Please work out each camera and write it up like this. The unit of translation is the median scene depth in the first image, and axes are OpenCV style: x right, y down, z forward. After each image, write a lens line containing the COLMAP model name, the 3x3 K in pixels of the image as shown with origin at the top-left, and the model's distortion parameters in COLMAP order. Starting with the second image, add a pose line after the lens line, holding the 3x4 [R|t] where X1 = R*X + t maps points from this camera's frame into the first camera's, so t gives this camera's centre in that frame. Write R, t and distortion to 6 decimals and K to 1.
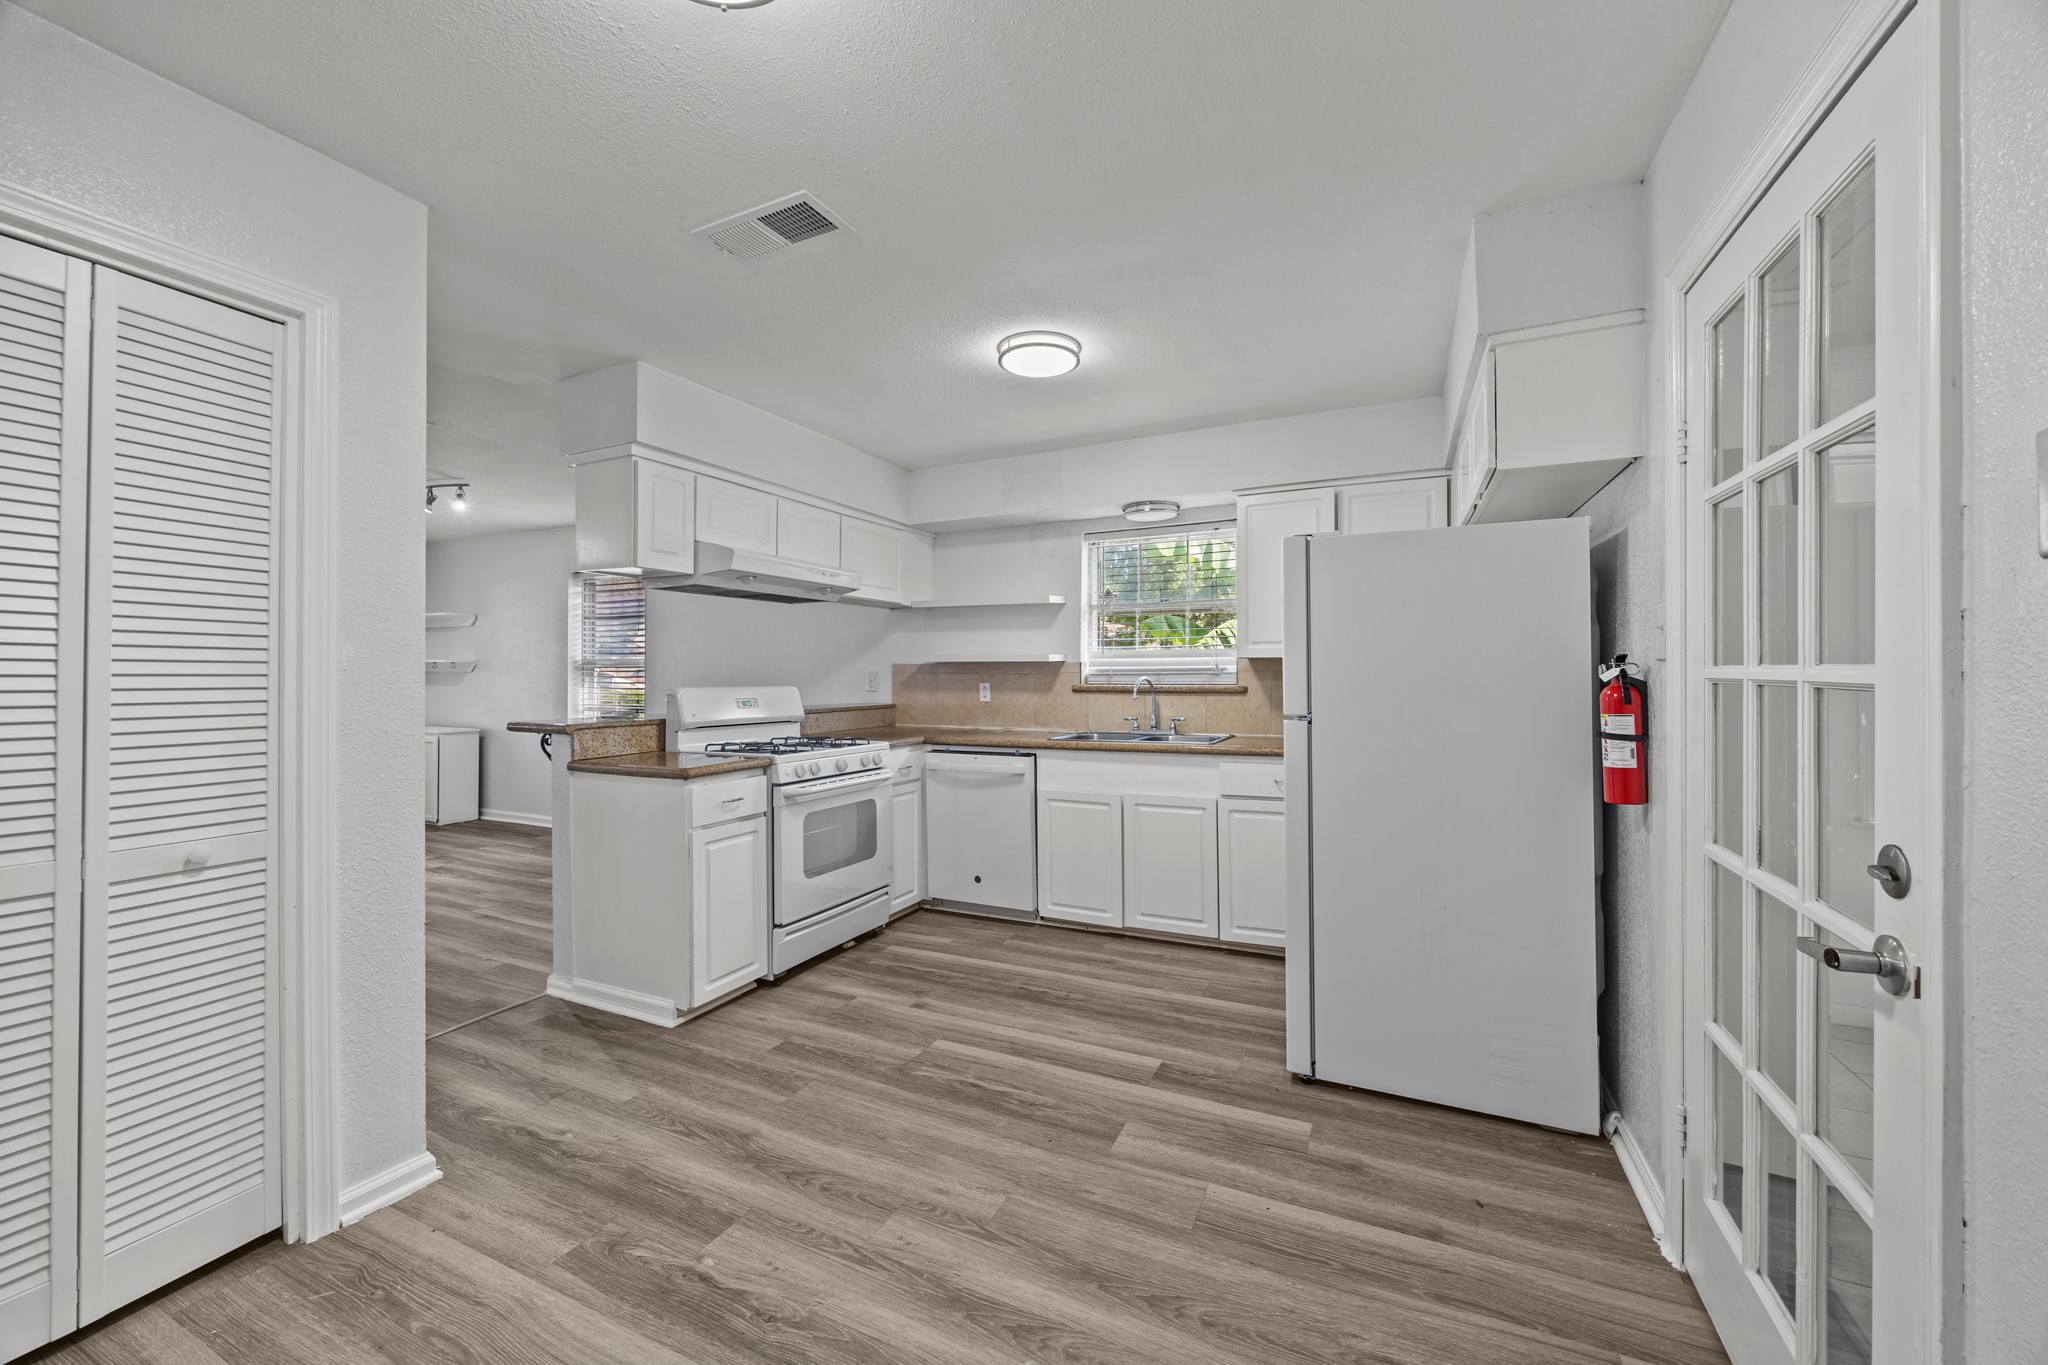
lens RADIAL K [[782.2, 0, 1031.3], [0, 782.2, 680.7], [0, 0, 1]] dist [0.000317, -0.000260]
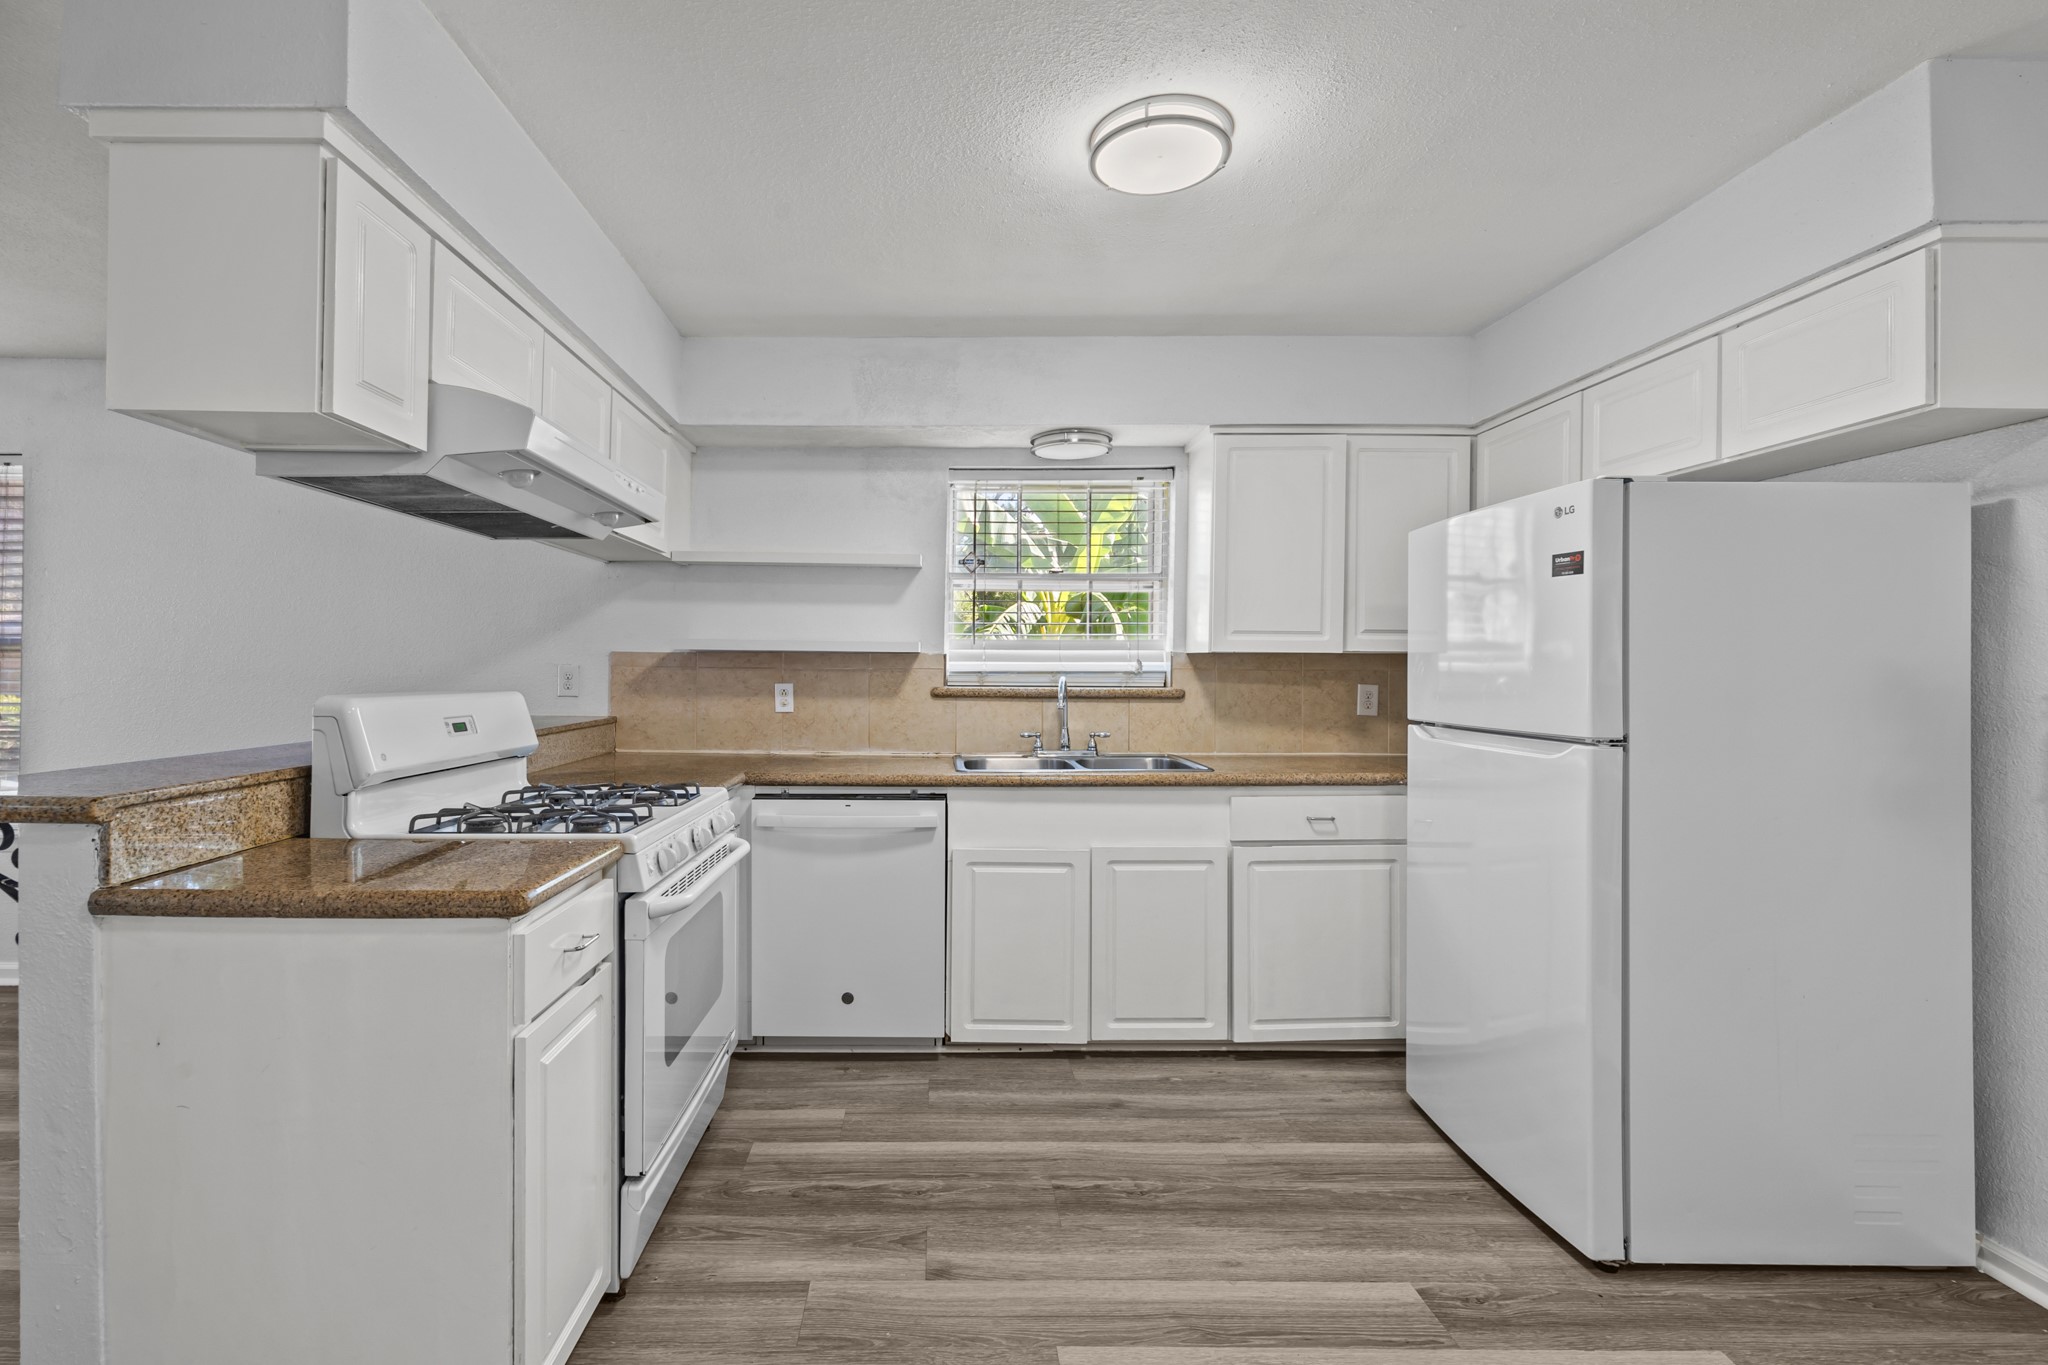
lens RADIAL K [[944.4, 0, 1068.7], [0, 944.4, 679.2], [0, 0, 1]] dist [0.000790, 0.000425]
pose [[0.902729, 0.003748, 0.430193, -0.256446], [-0.004998, 0.999986, 0.001775, -0.004630], [-0.430180, -0.003752, 0.902735, 0.262200]]
